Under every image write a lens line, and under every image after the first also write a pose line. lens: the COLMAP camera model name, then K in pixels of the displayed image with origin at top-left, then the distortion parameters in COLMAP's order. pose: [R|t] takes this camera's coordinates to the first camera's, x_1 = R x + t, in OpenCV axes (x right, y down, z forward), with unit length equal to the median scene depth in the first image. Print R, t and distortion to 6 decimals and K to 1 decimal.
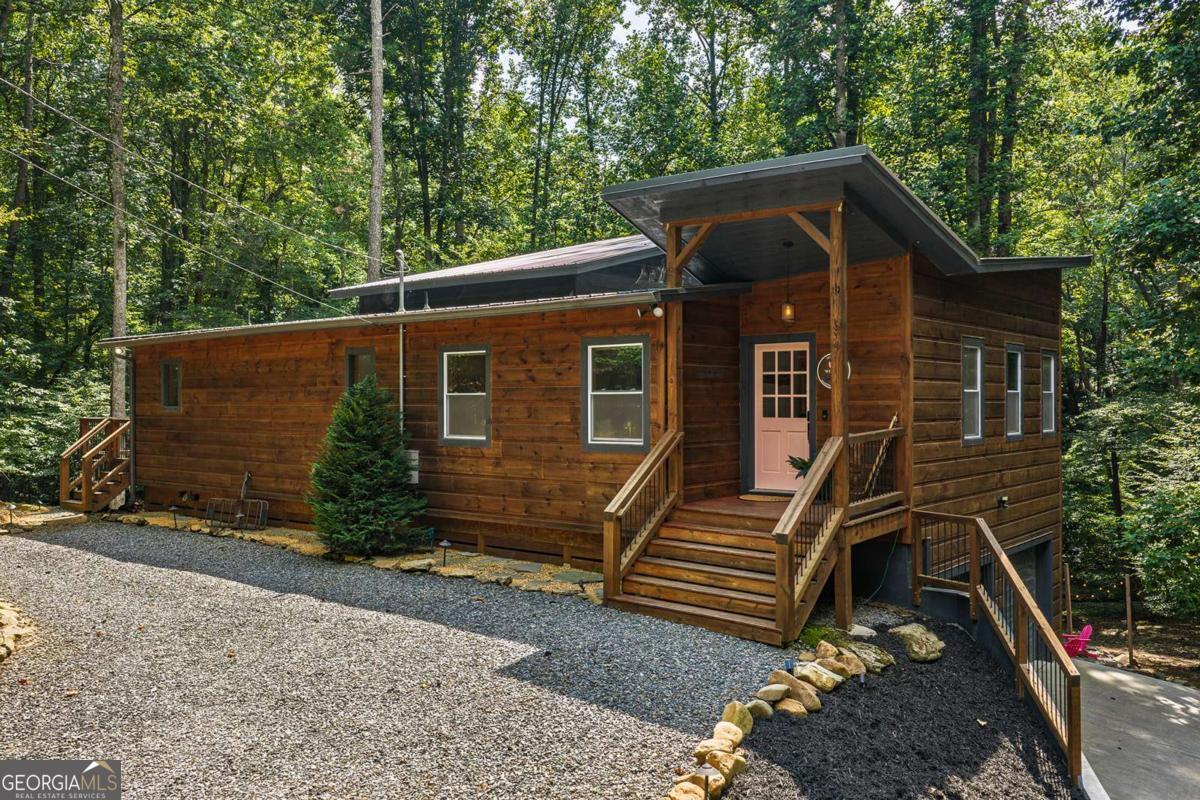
lens RADIAL K [[984.6, 0, 598.2], [0, 984.6, 395.3], [0, 0, 1]] dist [0.008587, -0.017501]
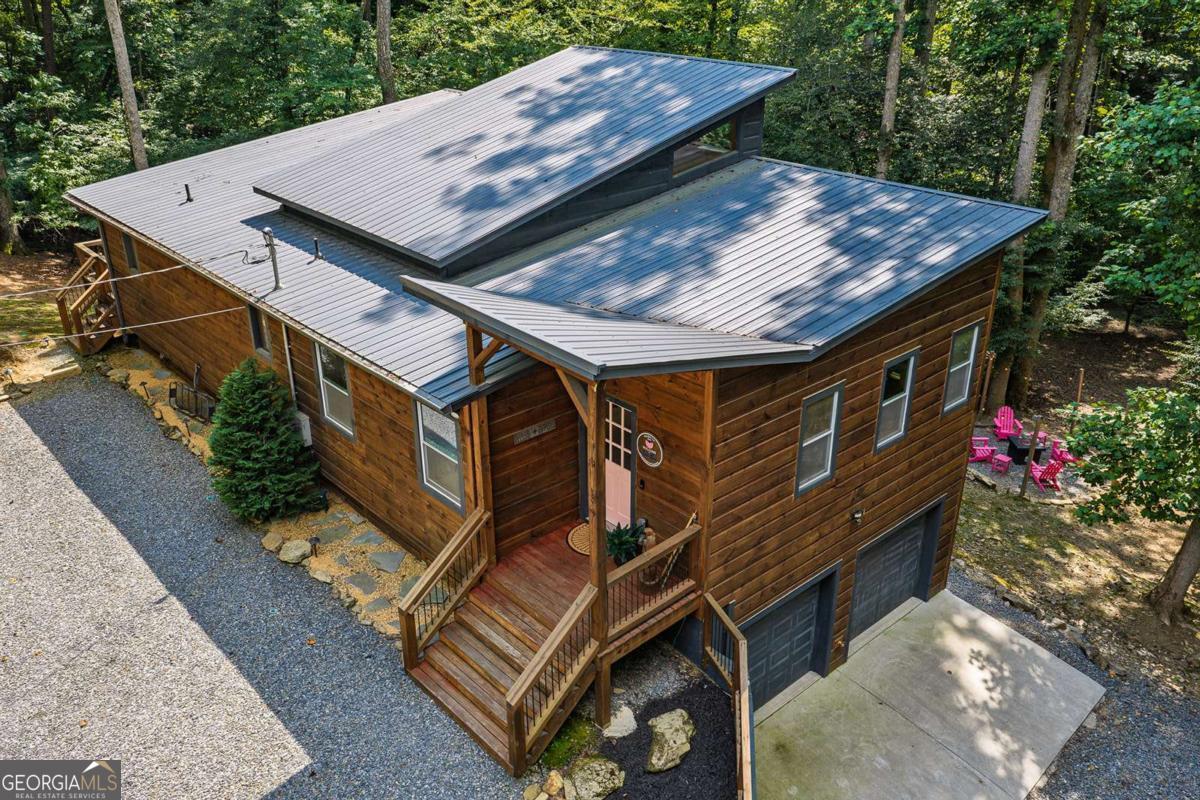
lens RADIAL K [[984.6, 0, 602.2], [0, 984.6, 397.4], [0, 0, 1]] dist [0.008587, -0.017501]
pose [[0.989721, 0.059509, -0.130044, 0.330849], [0.001052, 0.906260, 0.422720, -0.511539], [0.143010, -0.418512, 0.896881, 0.132301]]
